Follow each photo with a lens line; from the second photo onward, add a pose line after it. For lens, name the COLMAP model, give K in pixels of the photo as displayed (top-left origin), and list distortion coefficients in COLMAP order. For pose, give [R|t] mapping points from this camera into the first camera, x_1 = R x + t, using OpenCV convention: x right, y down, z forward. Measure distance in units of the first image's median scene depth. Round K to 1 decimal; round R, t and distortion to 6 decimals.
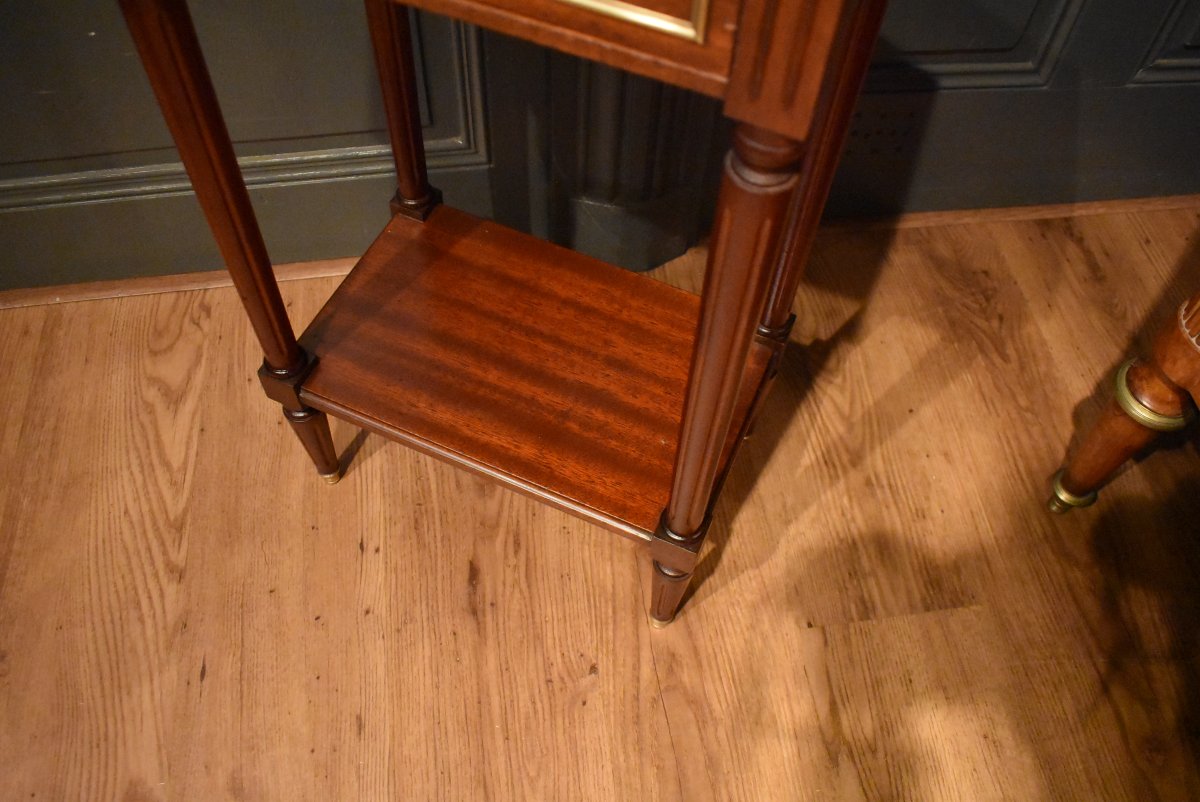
lens RADIAL K [[990.1, 0, 601.9], [0, 990.1, 399.1], [0, 0, 1]] dist [-0.096393, 0.012894]
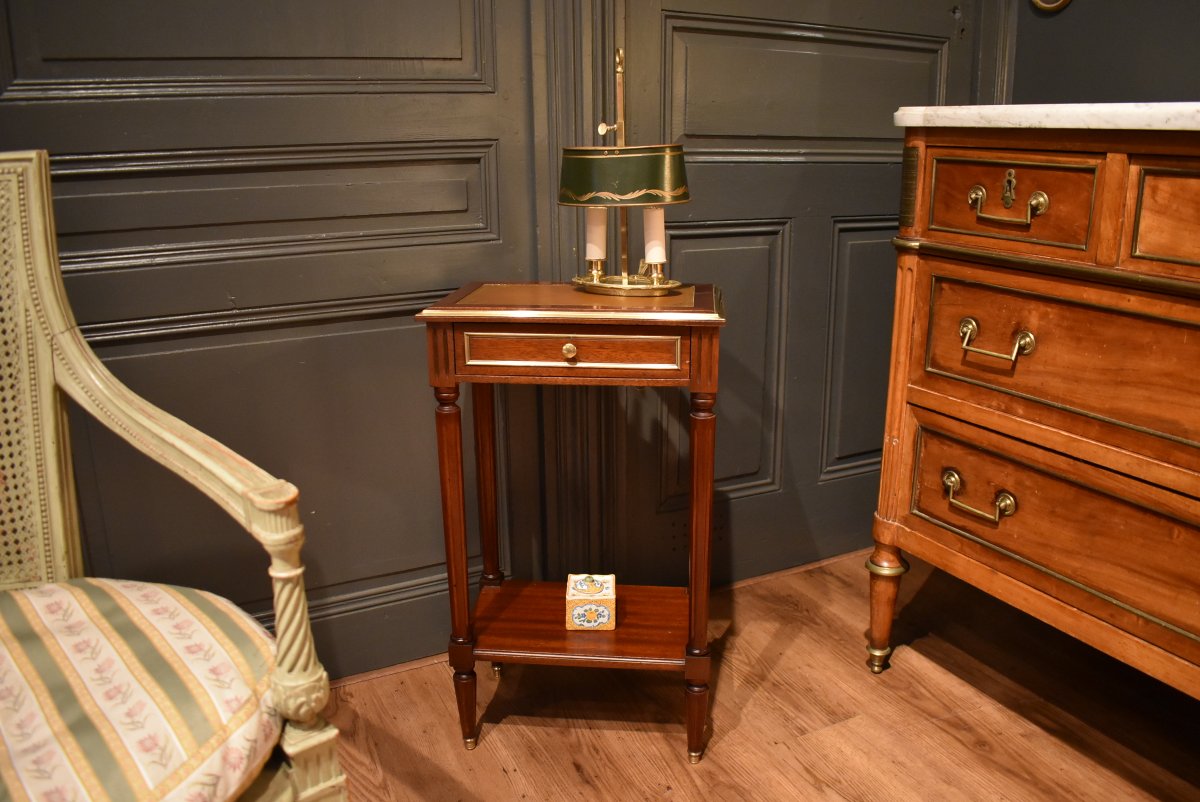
lens RADIAL K [[941.4, 0, 603.4], [0, 941.4, 402.2], [0, 0, 1]] dist [-0.096218, 0.004255]
pose [[0.948889, -0.126801, 0.289017, -0.445287], [0.283419, 0.745260, -0.603540, 0.647901], [-0.138864, 0.654606, 0.743107, -0.523156]]
